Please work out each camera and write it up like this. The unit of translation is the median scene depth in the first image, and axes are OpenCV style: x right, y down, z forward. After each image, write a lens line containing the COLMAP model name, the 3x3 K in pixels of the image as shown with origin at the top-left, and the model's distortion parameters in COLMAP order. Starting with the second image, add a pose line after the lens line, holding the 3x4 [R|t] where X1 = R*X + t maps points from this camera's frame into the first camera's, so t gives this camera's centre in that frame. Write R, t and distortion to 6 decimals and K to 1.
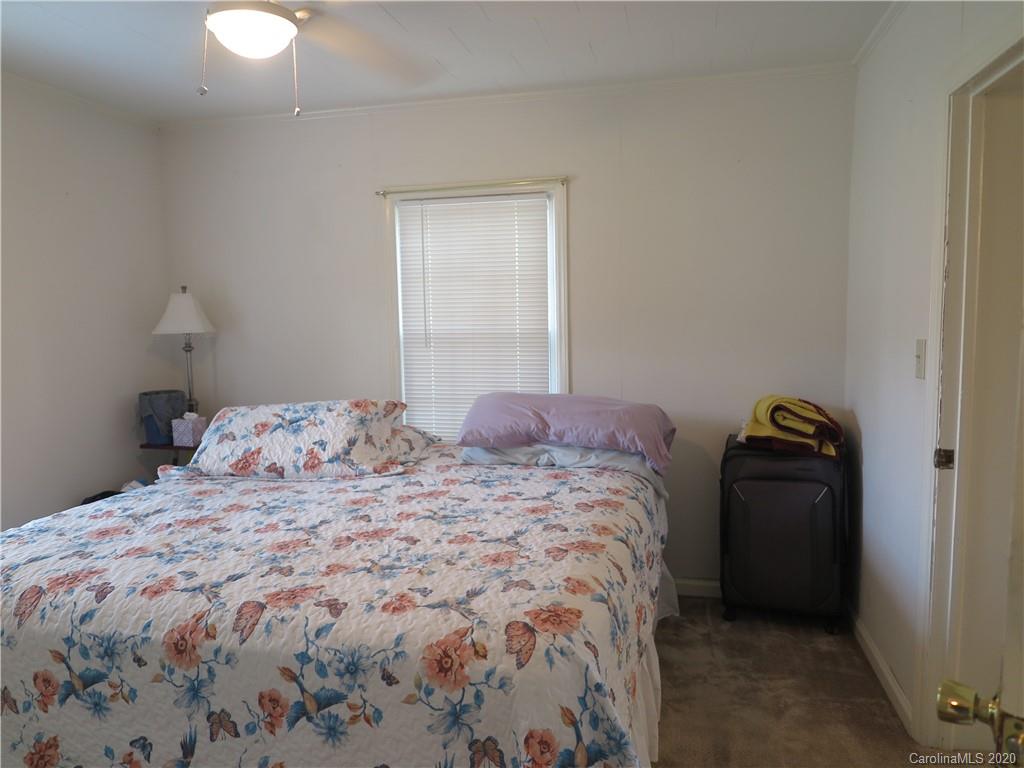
lens RADIAL K [[737.9, 0, 514.2], [0, 737.9, 382.9], [0, 0, 1]] dist [-0.013869, 0.008014]
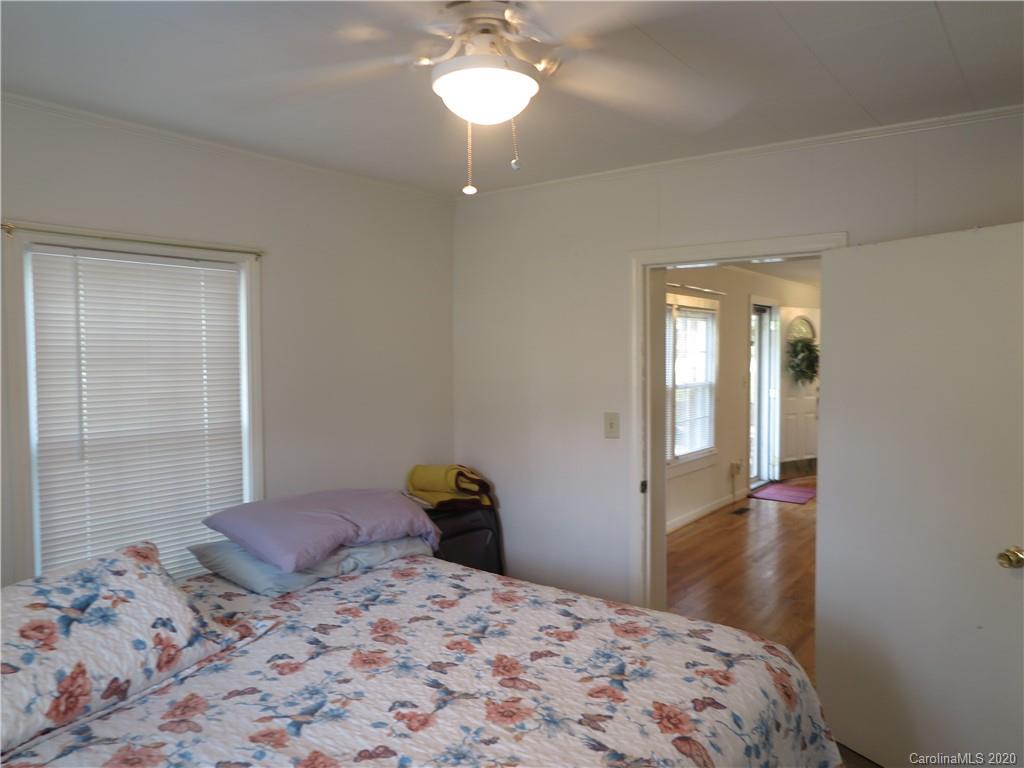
lens RADIAL K [[737.9, 0, 514.2], [0, 737.9, 382.9], [0, 0, 1]] dist [-0.013869, 0.008014]
pose [[0.401308, -0.024028, 0.915628, -0.850205], [0.091957, 0.995662, -0.014175, -0.107070], [-0.911316, 0.089887, 0.401776, 0.509843]]
